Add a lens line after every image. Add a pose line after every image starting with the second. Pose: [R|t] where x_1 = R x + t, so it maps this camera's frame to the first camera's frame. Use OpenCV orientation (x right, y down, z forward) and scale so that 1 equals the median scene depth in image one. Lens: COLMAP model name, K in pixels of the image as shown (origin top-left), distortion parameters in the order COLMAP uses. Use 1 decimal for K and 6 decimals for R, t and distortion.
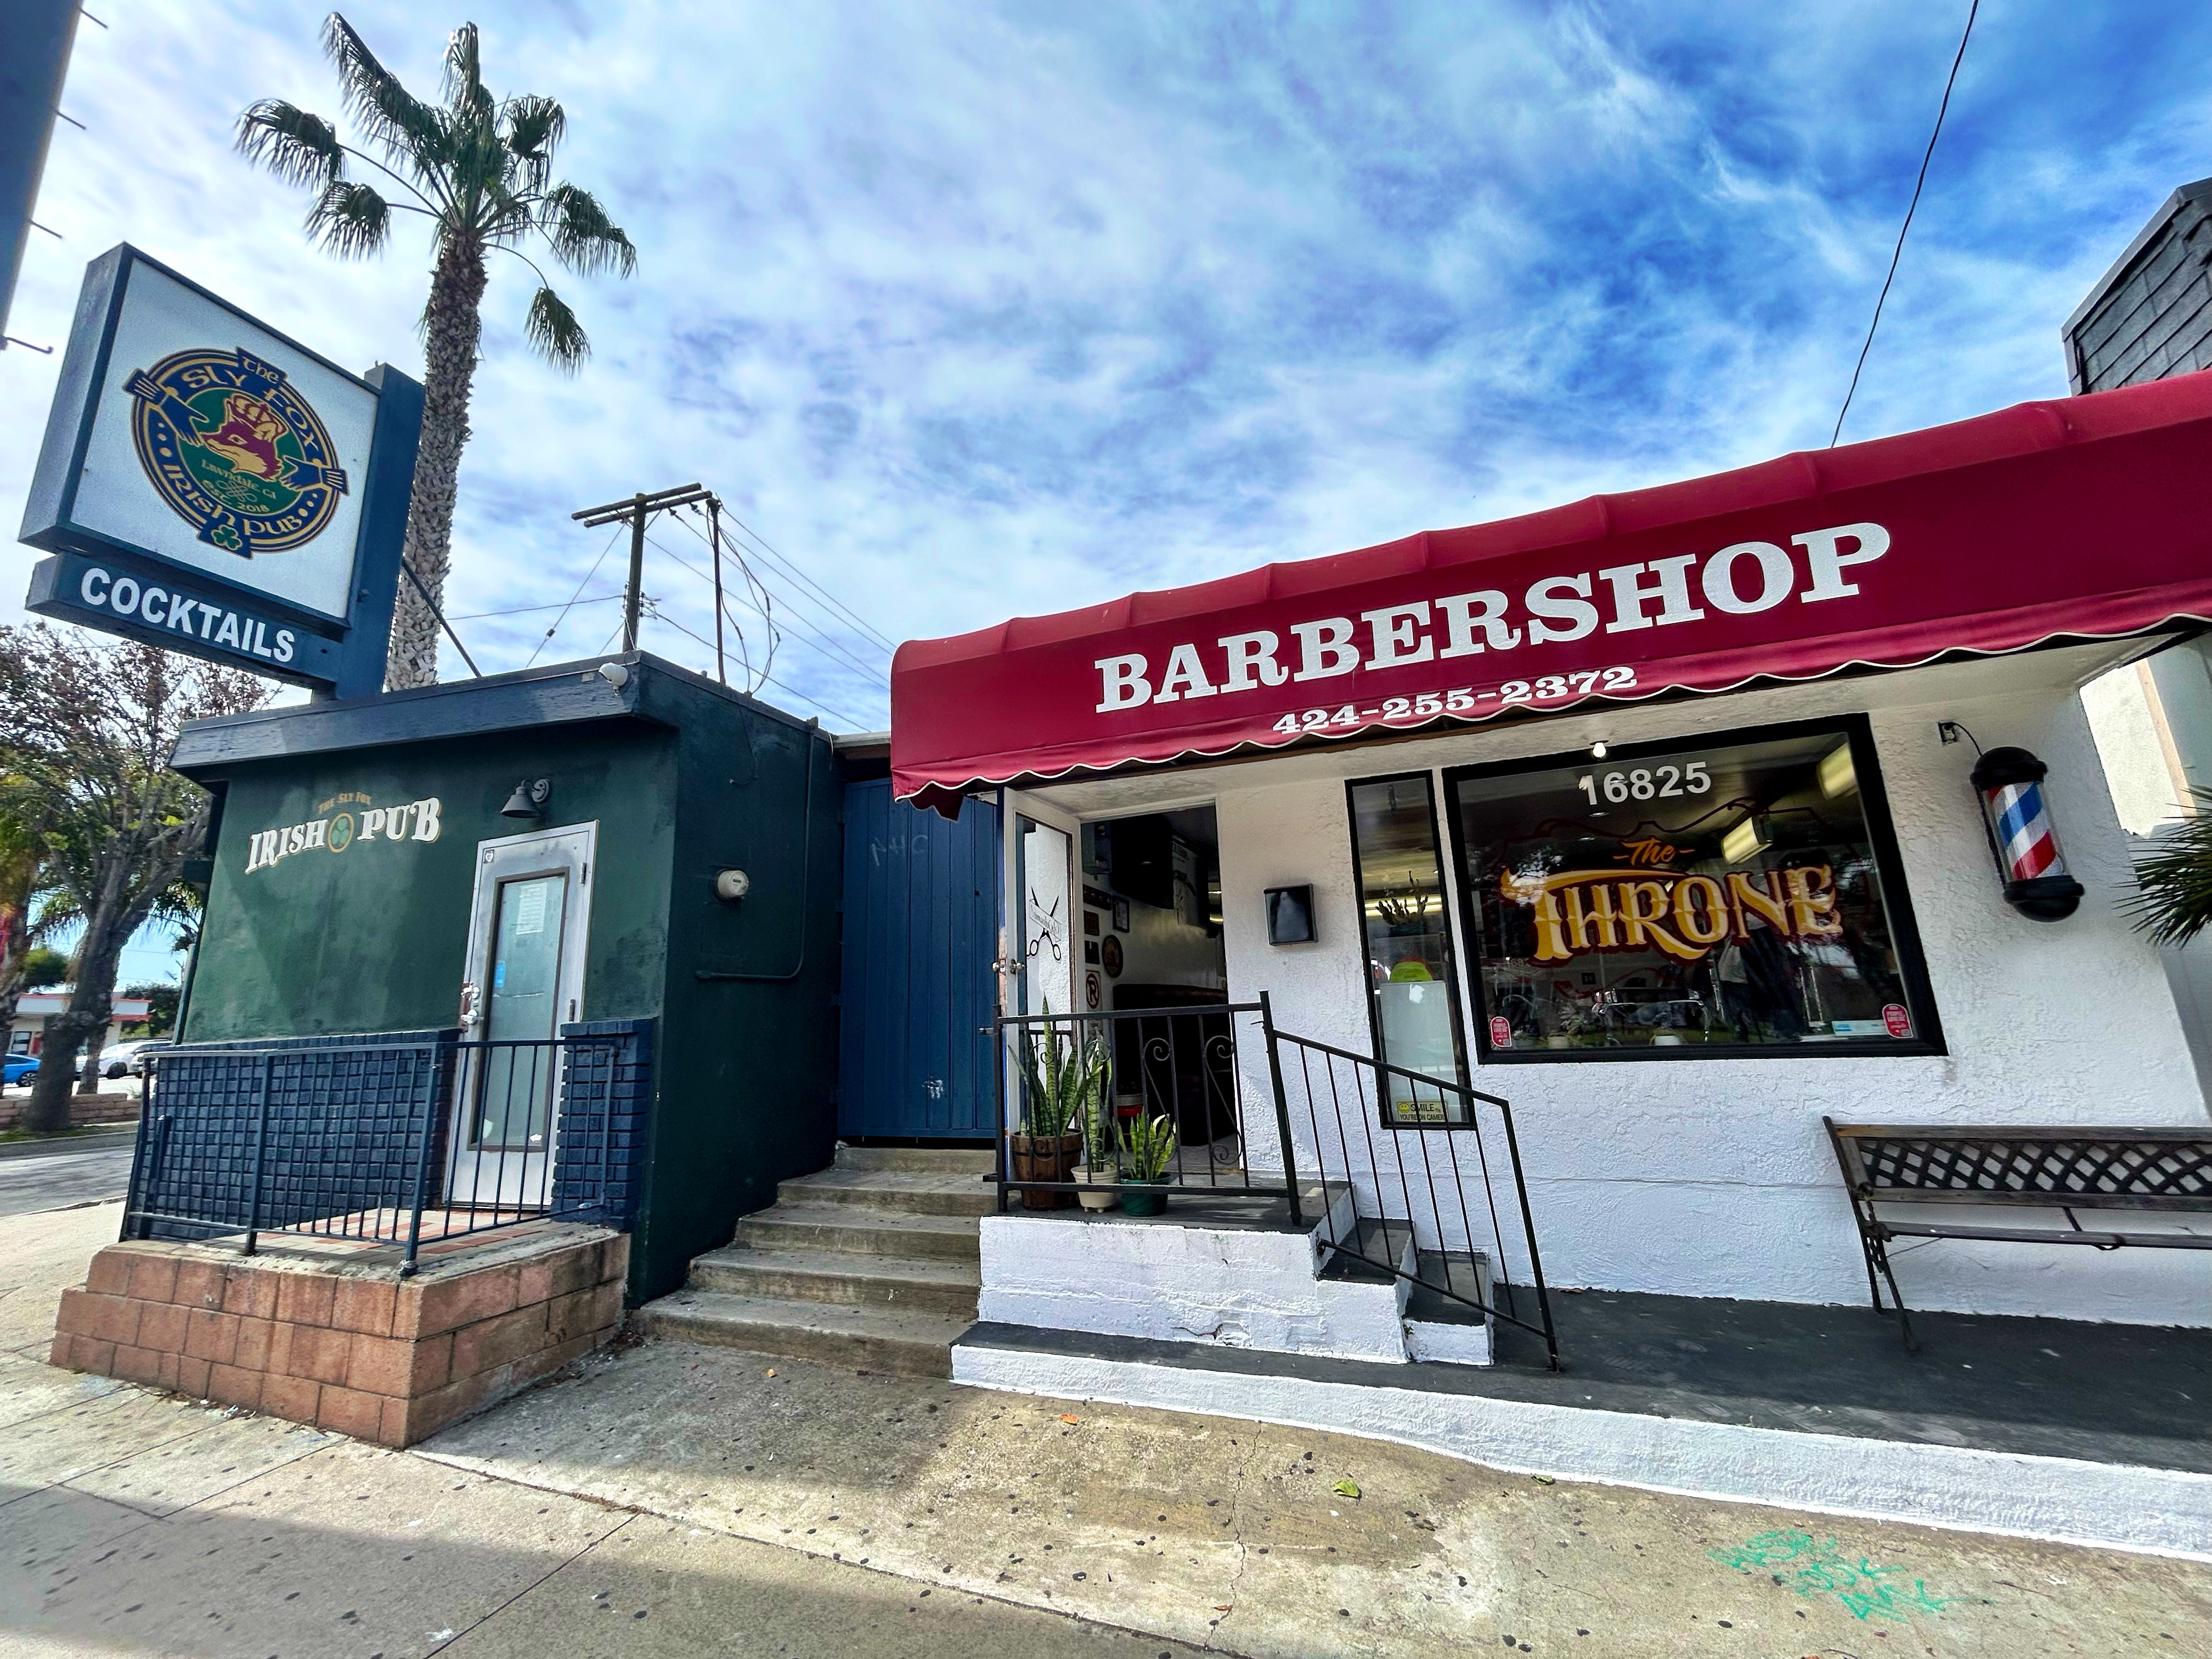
lens RADIAL K [[887.6, 0, 1093.7], [0, 887.6, 824.2], [0, 0, 1]] dist [-0.001131, 0.000132]
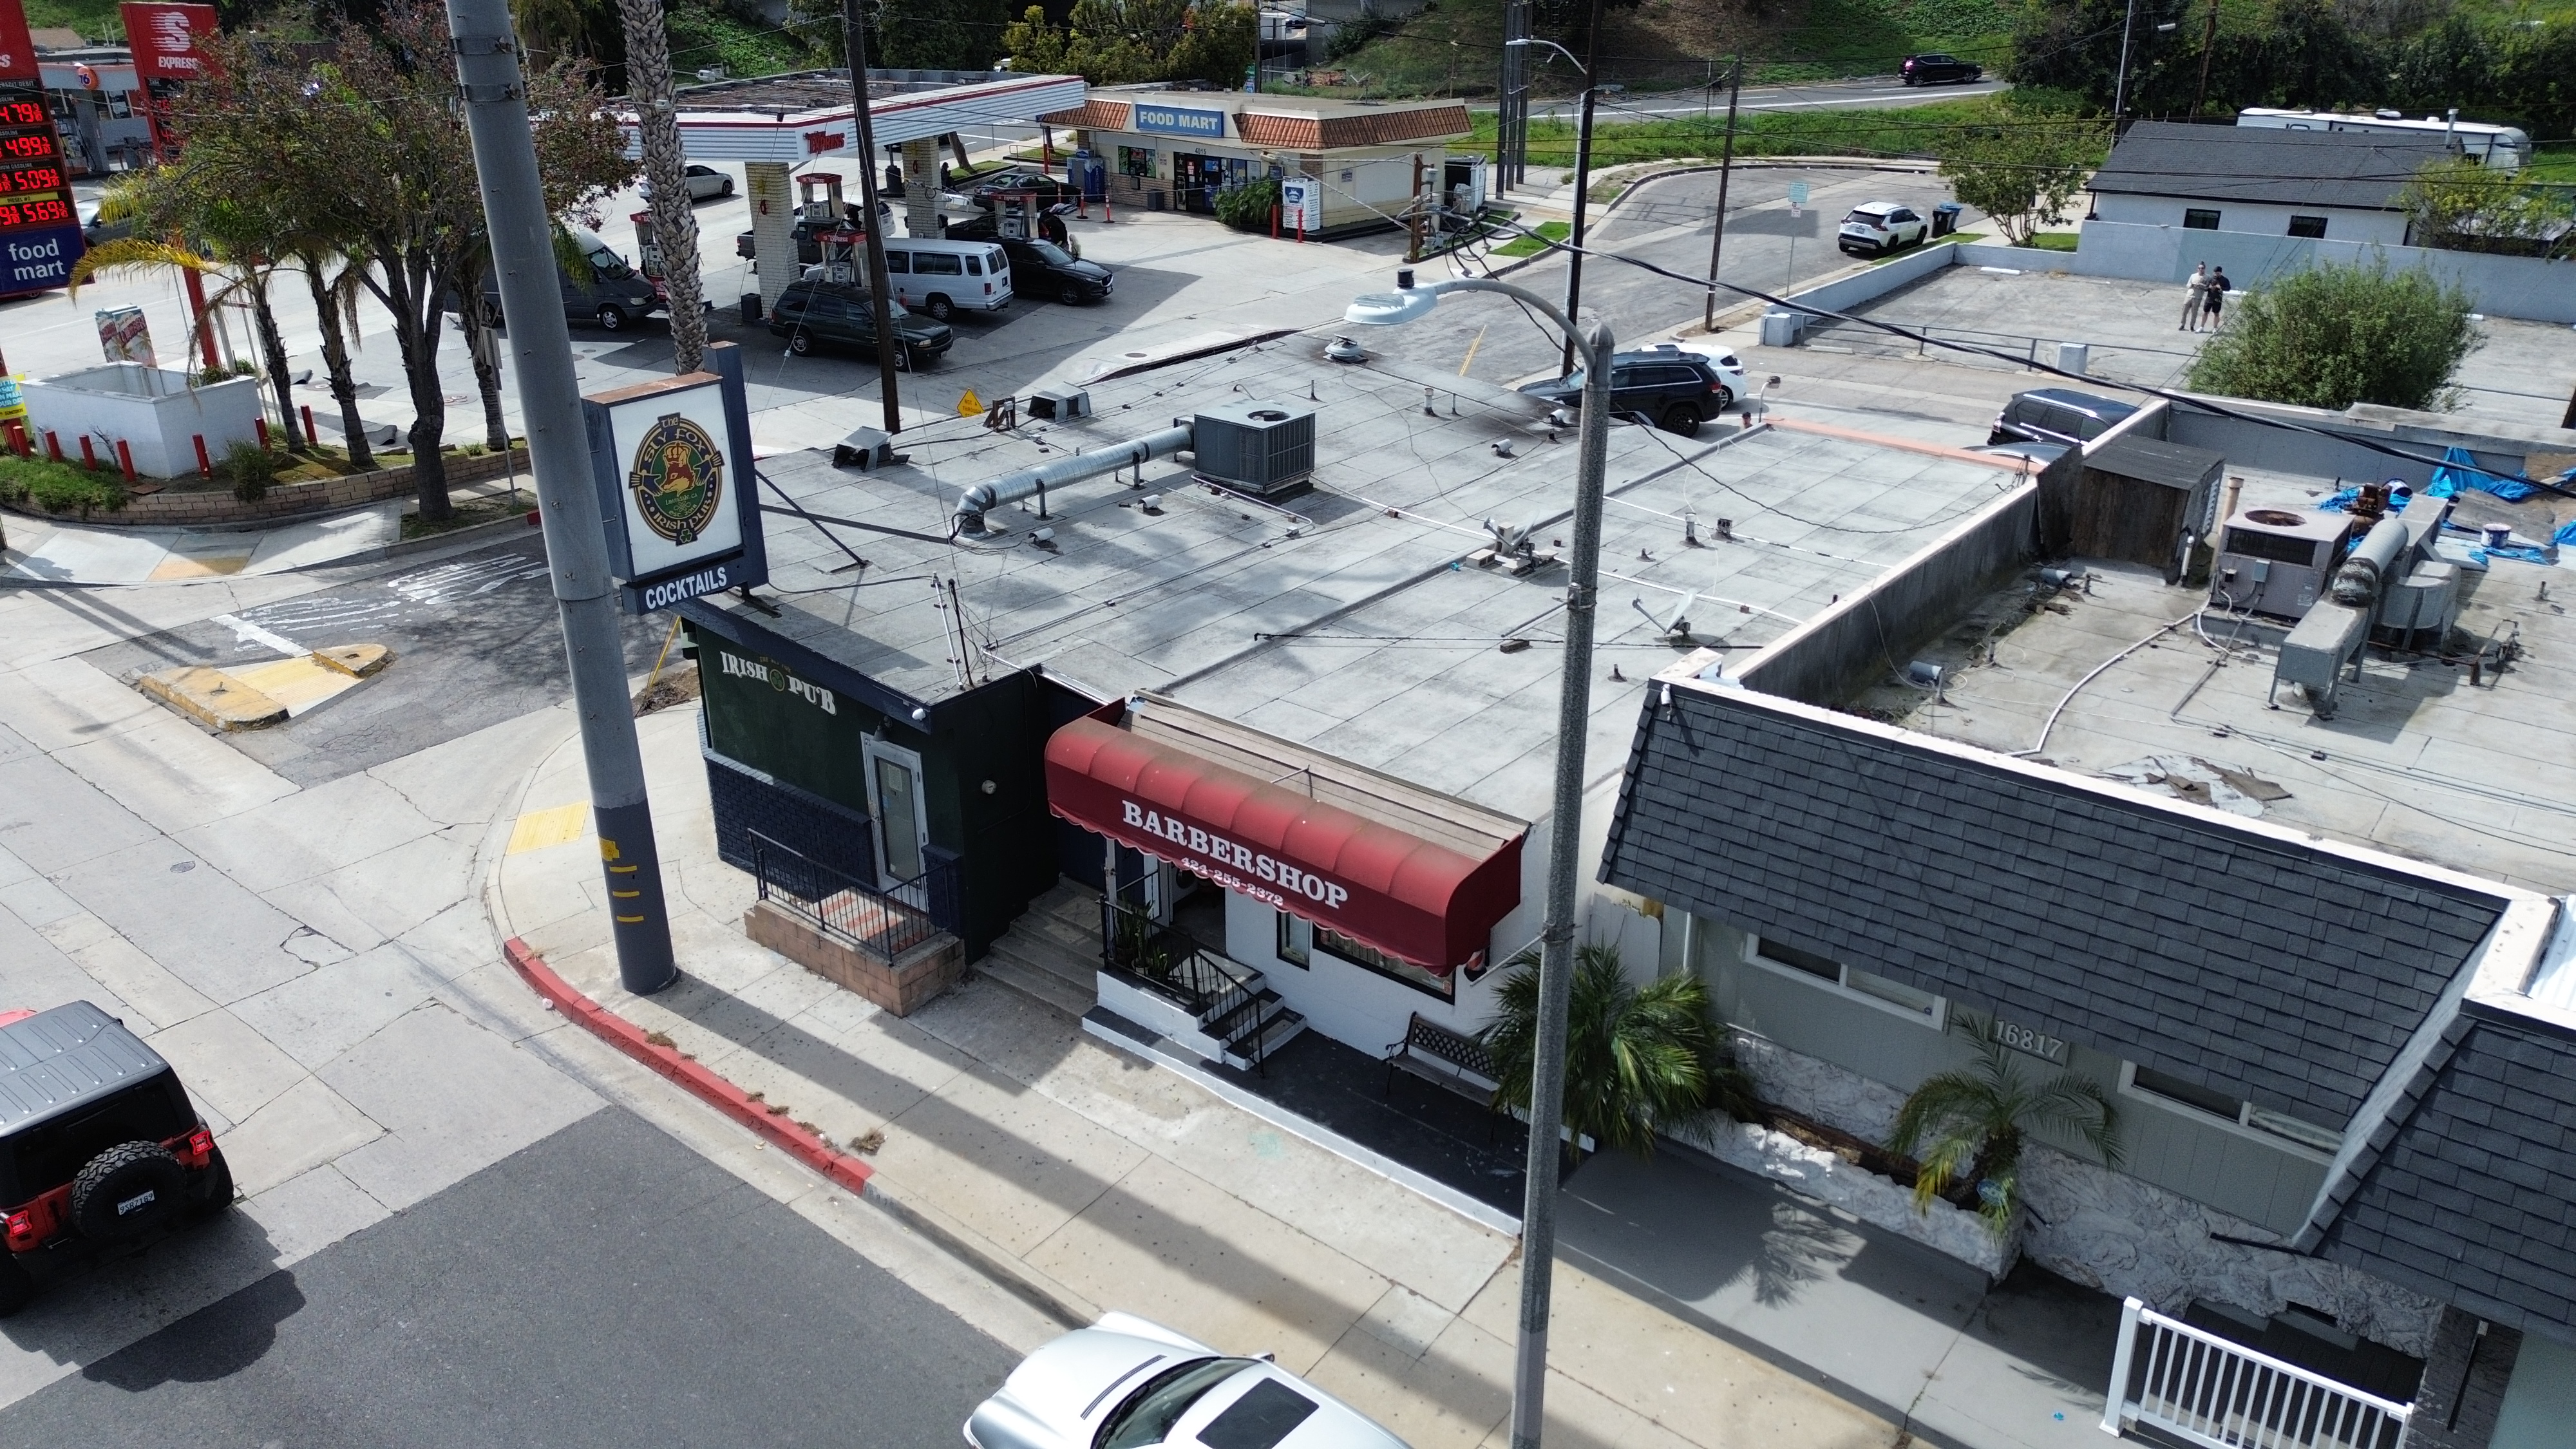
lens RADIAL K [[1812.4, 0, 1288.0], [0, 1812.4, 724.5], [0, 0, 1]] dist [0.047896, -0.000040]
pose [[0.961516, 0.140668, -0.236008, 1.474985], [0.026868, 0.806735, 0.590302, -3.065611], [0.273433, -0.573926, 0.771909, -2.335640]]
